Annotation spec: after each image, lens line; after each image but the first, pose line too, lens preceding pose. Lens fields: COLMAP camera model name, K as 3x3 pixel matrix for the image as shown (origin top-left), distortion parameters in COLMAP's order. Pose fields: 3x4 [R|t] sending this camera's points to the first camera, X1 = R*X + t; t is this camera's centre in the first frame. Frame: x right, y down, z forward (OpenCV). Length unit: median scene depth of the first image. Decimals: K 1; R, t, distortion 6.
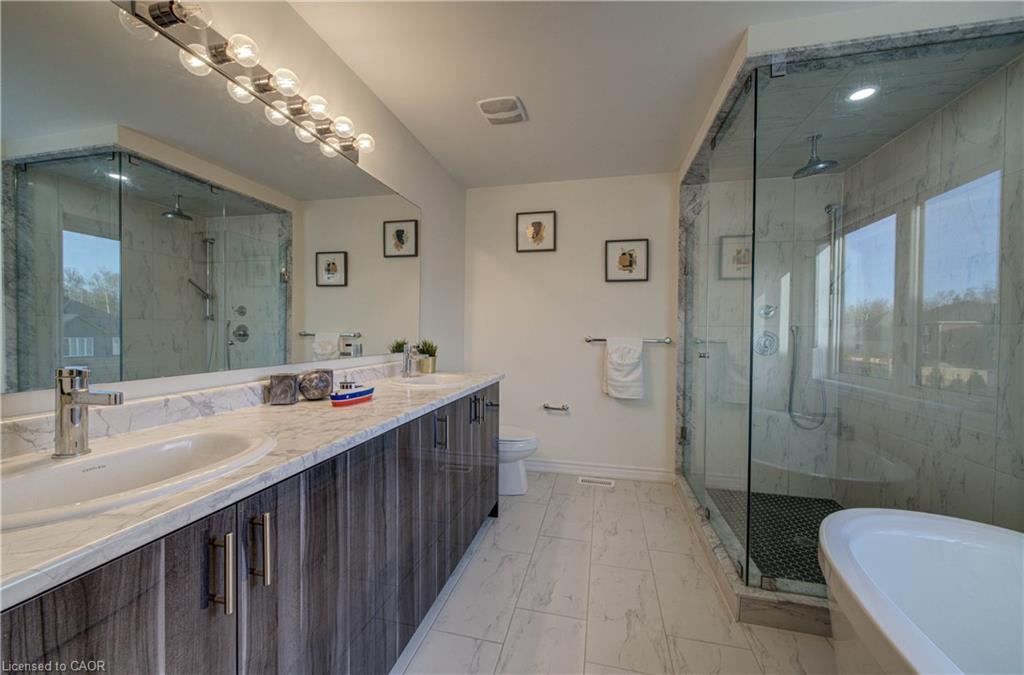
lens RADIAL K [[376.0, 0, 512.0], [0, 376.0, 337.5], [0, 0, 1]] dist [0.000241, 0.000050]
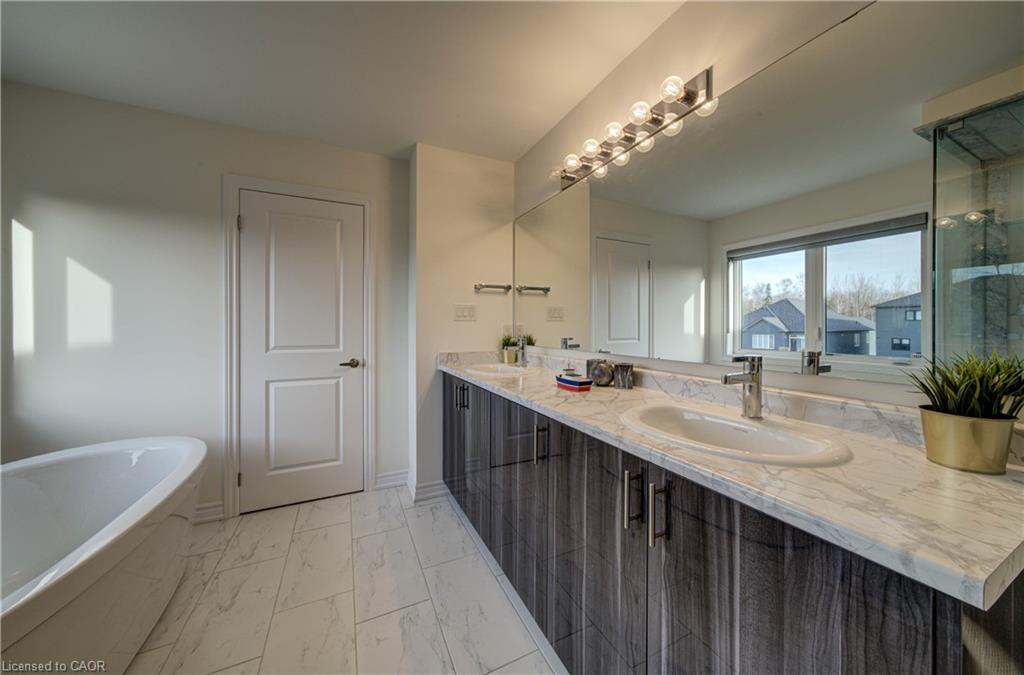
lens RADIAL K [[353.0, 0, 516.4], [0, 353.0, 326.0], [0, 0, 1]] dist [-0.001542, -0.000094]
pose [[-0.766527, -0.009315, -0.642144, 0.324120], [-0.017152, 0.999835, 0.005969, -0.021311], [0.641983, 0.015590, -0.766561, 1.348535]]
